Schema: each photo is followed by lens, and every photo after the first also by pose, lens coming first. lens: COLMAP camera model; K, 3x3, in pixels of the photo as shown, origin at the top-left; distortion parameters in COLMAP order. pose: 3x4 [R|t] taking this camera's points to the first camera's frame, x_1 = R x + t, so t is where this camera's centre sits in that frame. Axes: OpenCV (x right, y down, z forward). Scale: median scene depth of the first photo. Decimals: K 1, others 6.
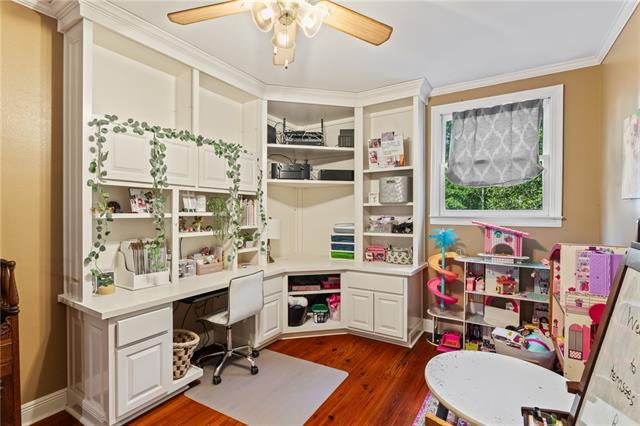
lens RADIAL K [[297.9, 0, 326.0], [0, 297.9, 215.5], [0, 0, 1]] dist [-0.010505, 0.000597]
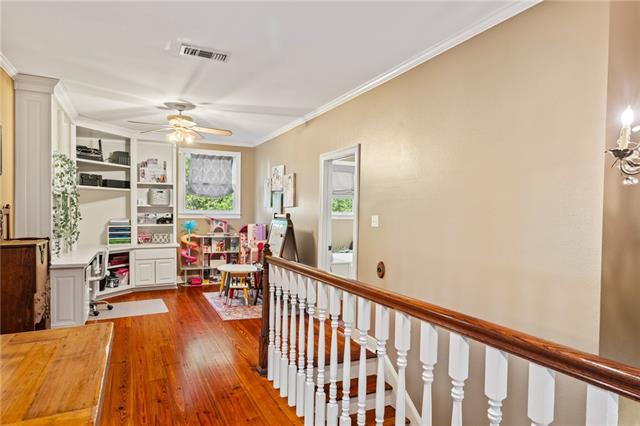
lens RADIAL K [[365.6, 0, 320.6], [0, 365.6, 214.3], [0, 0, 1]] dist [0.002165, 0.000084]
pose [[0.518540, -0.004545, 0.855042, -1.041191], [-0.004782, 0.999955, 0.008216, -0.013278], [-0.855040, -0.008349, 0.518494, -0.782872]]
